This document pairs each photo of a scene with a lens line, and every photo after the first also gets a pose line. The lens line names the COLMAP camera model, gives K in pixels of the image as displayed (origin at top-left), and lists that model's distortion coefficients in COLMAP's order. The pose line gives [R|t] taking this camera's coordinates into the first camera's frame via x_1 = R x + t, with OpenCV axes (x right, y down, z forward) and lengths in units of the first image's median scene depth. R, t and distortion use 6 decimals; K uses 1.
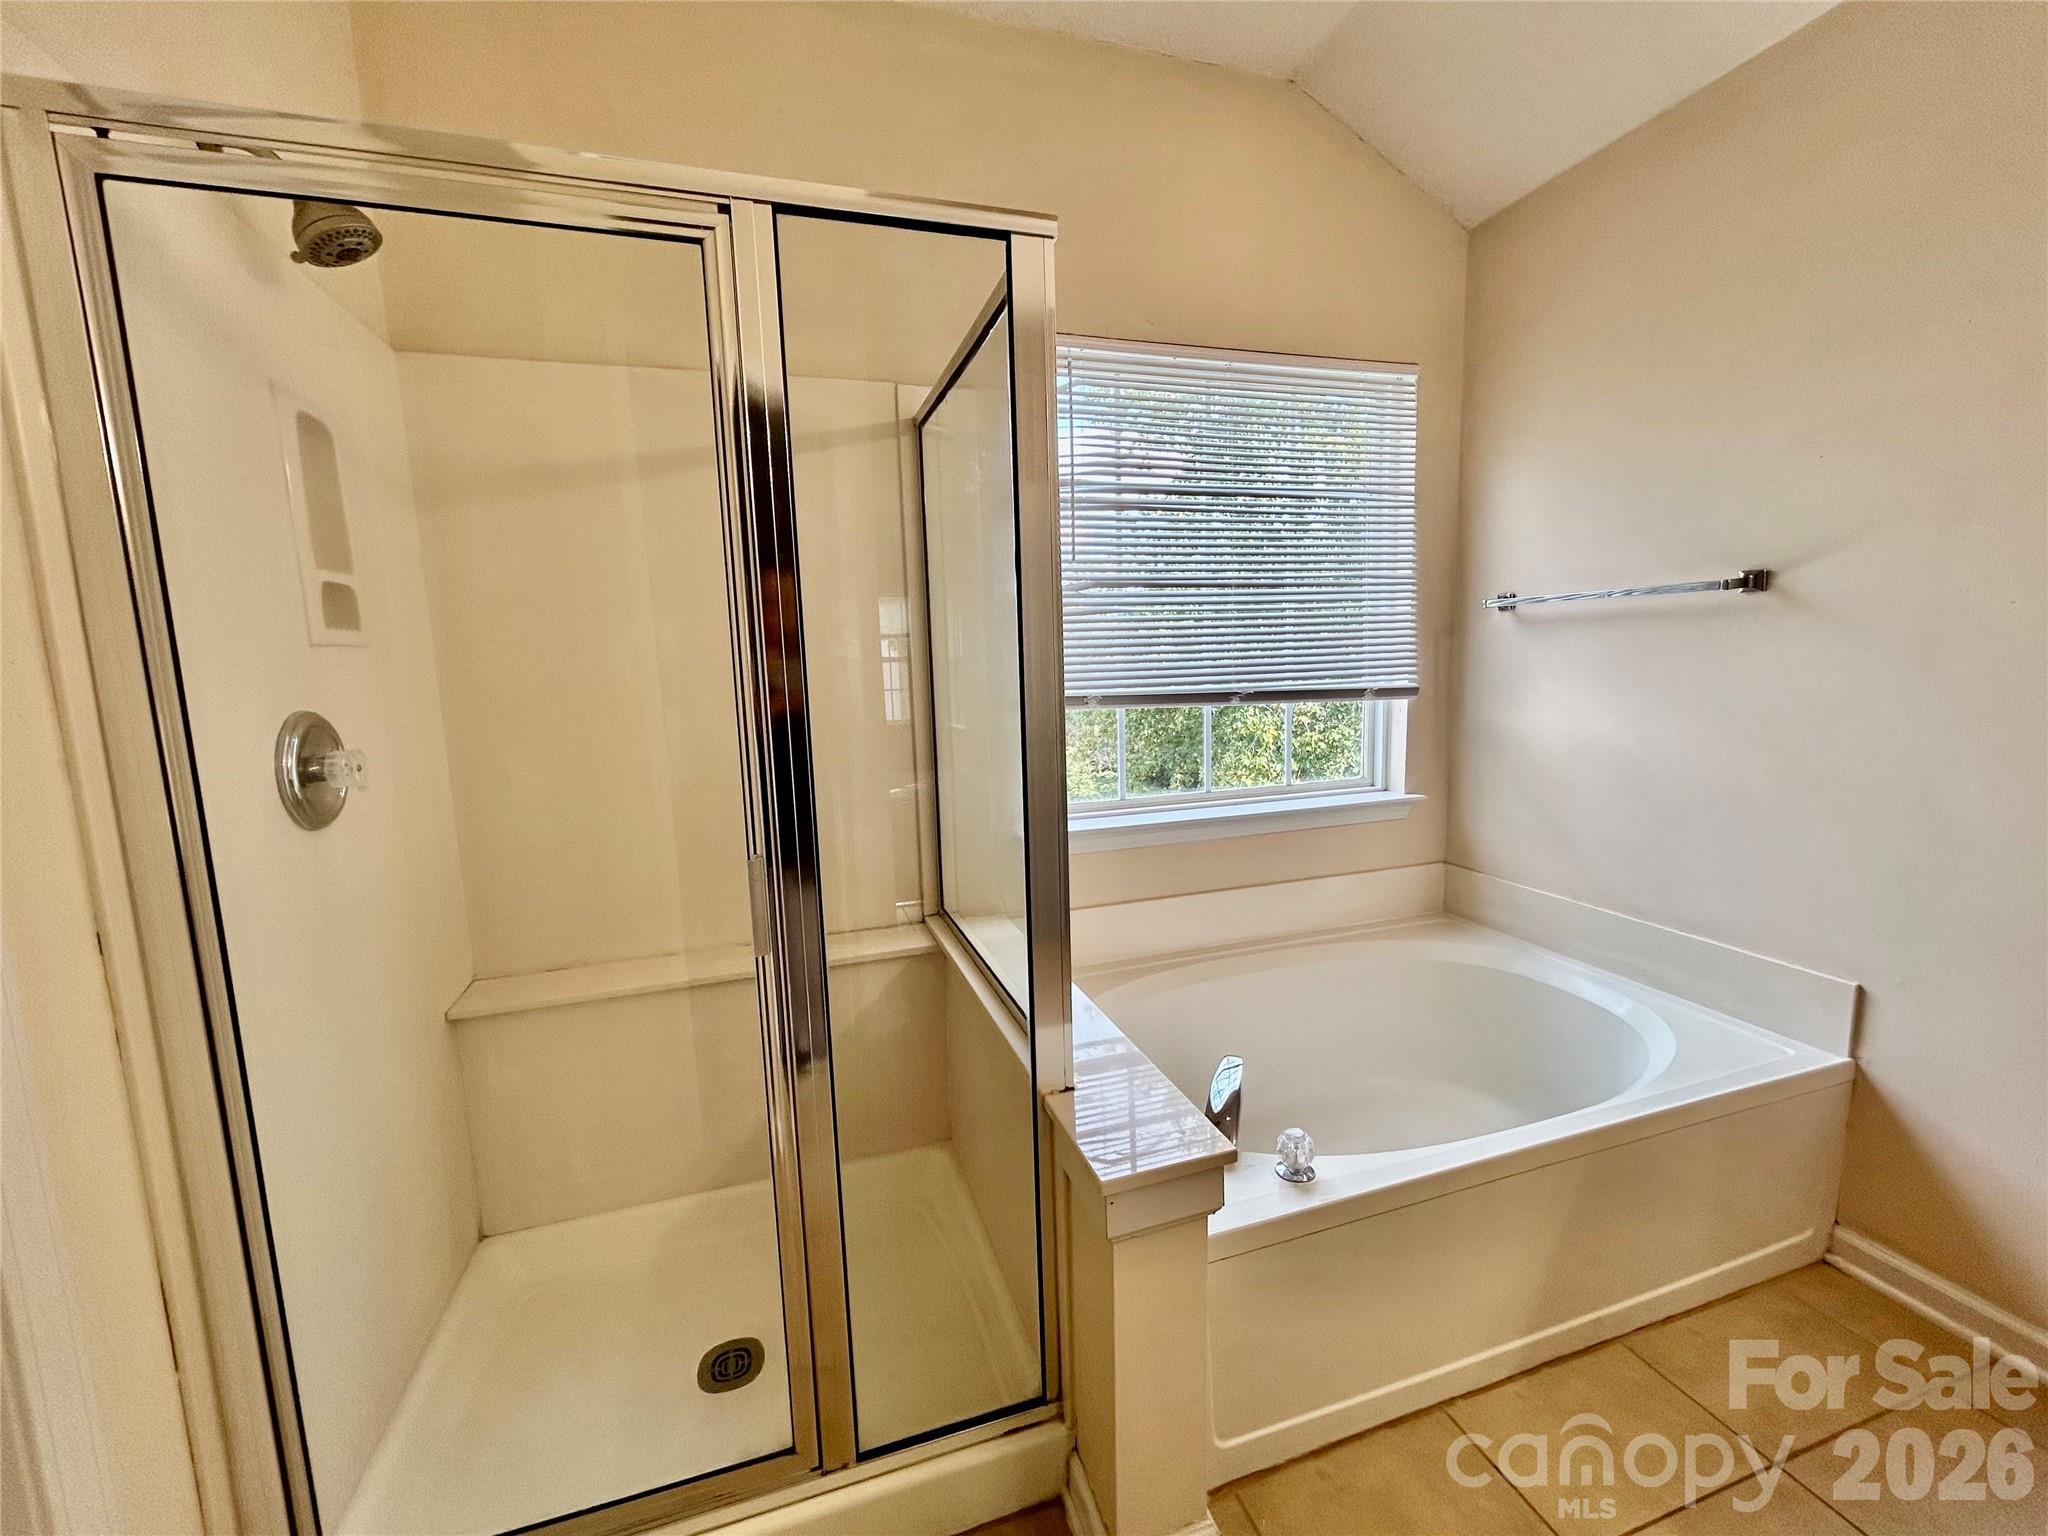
lens RADIAL K [[831.6, 0, 1024.1], [0, 831.6, 770.1], [0, 0, 1]] dist [-0.003930, 0.002053]
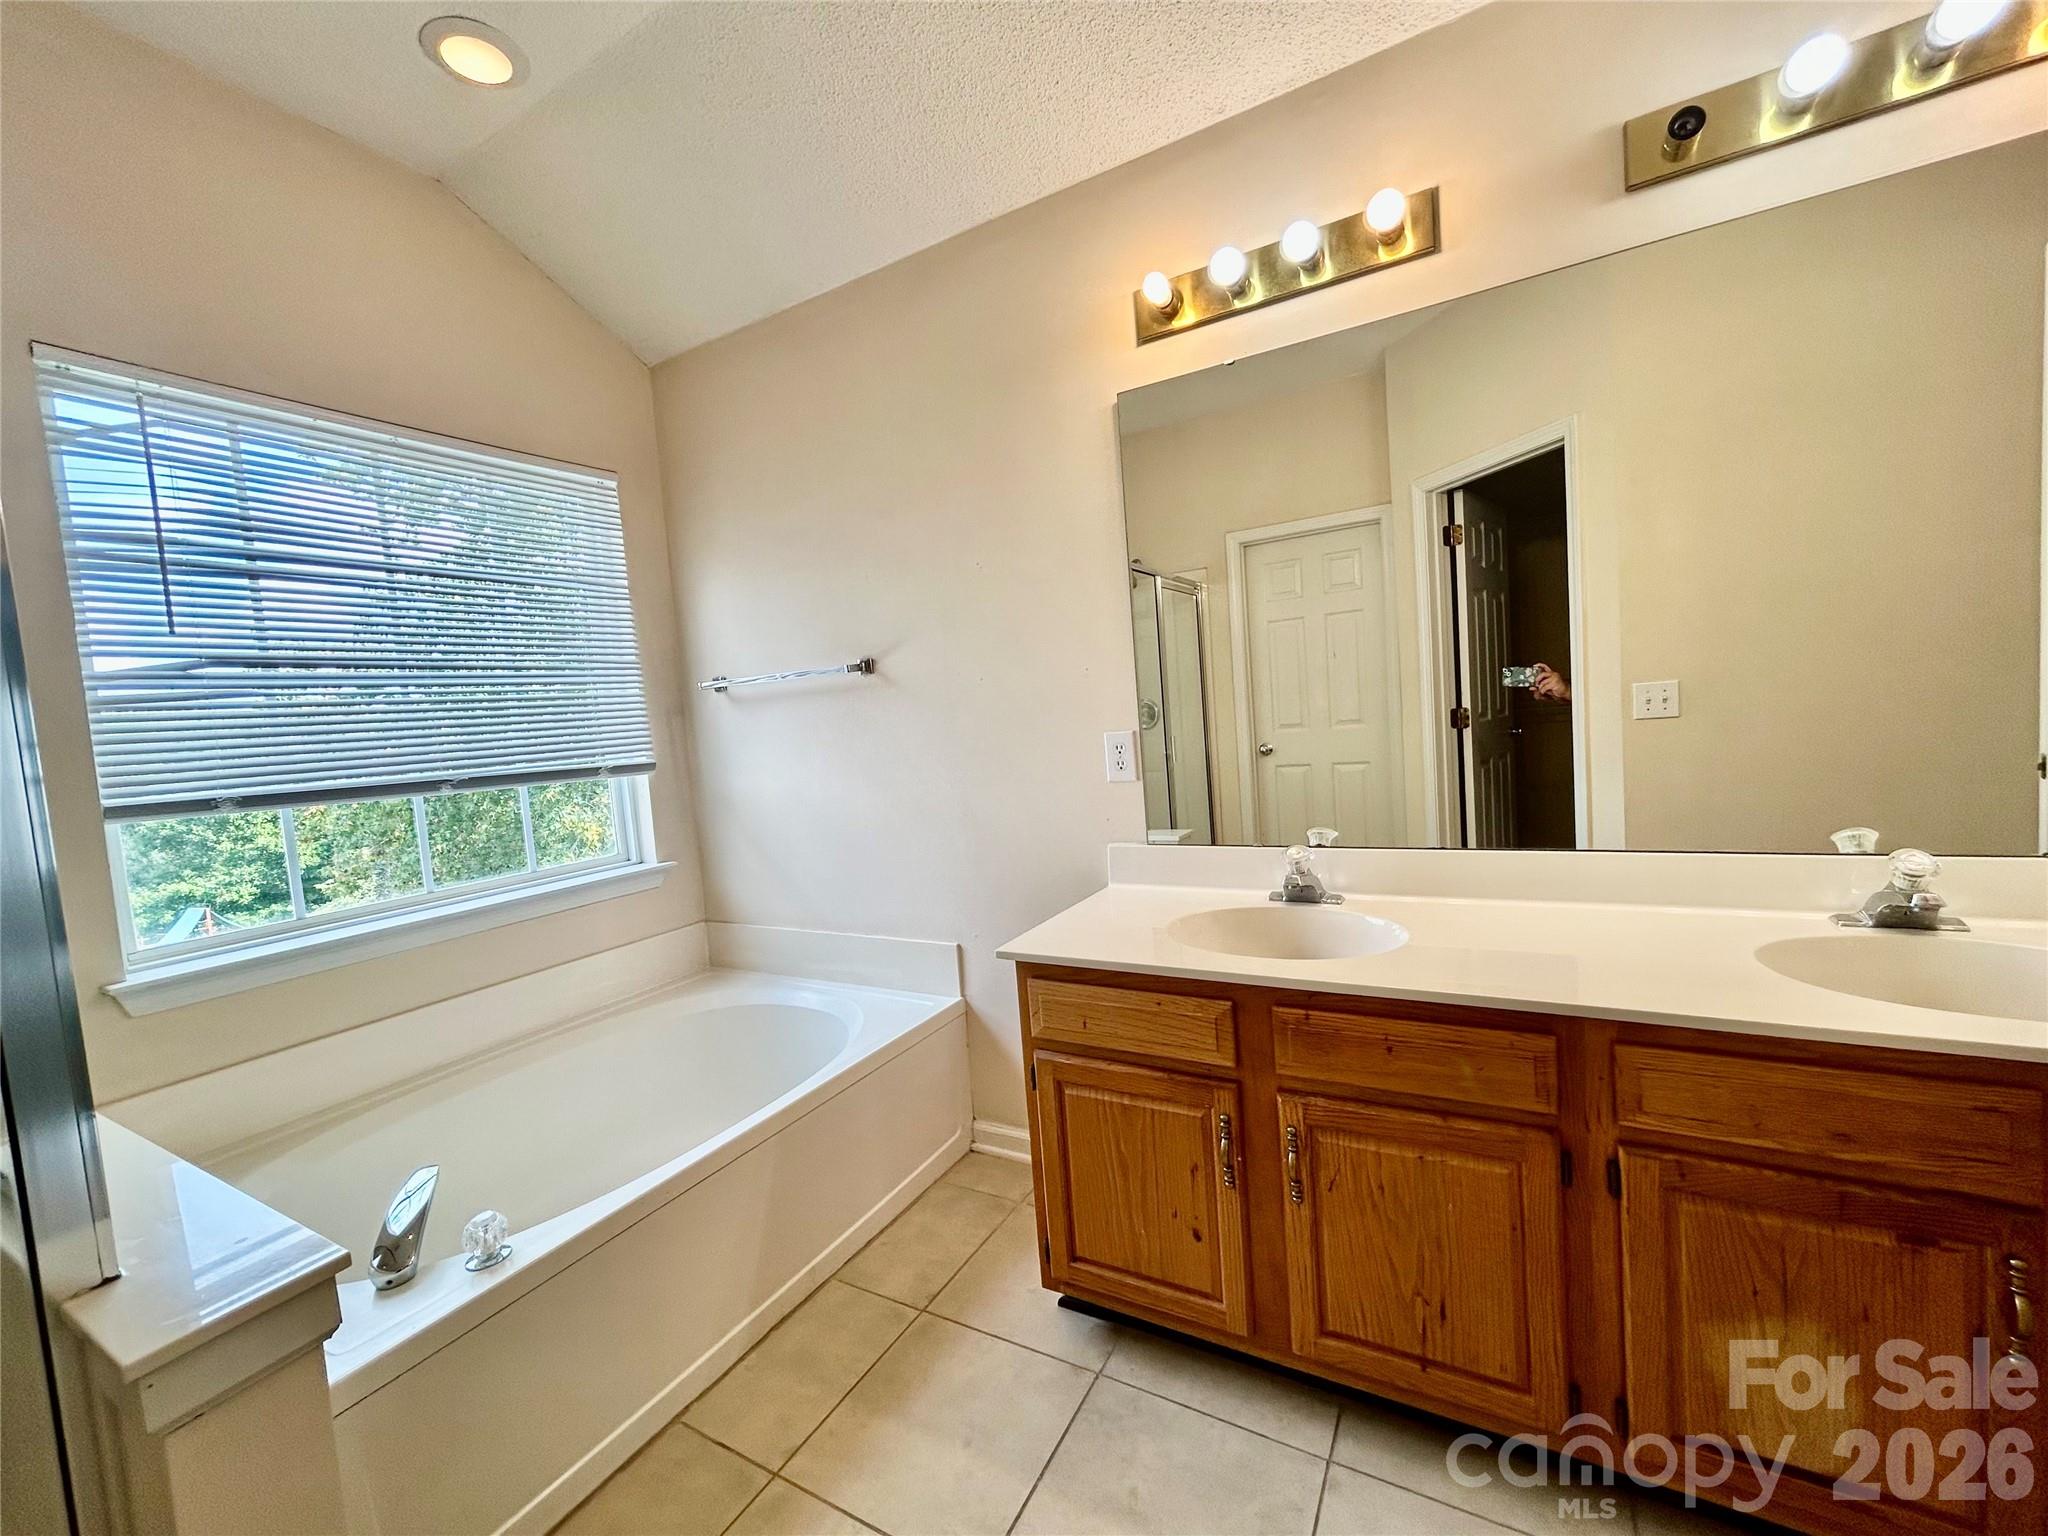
lens RADIAL K [[831.6, 0, 1026.1], [0, 831.6, 767.7], [0, 0, 1]] dist [-0.003930, 0.002053]
pose [[0.733252, -0.069655, 0.676379, 0.104437], [0.145332, 0.987807, -0.055826, 0.039982], [-0.664244, 0.139234, 0.734435, -0.120772]]
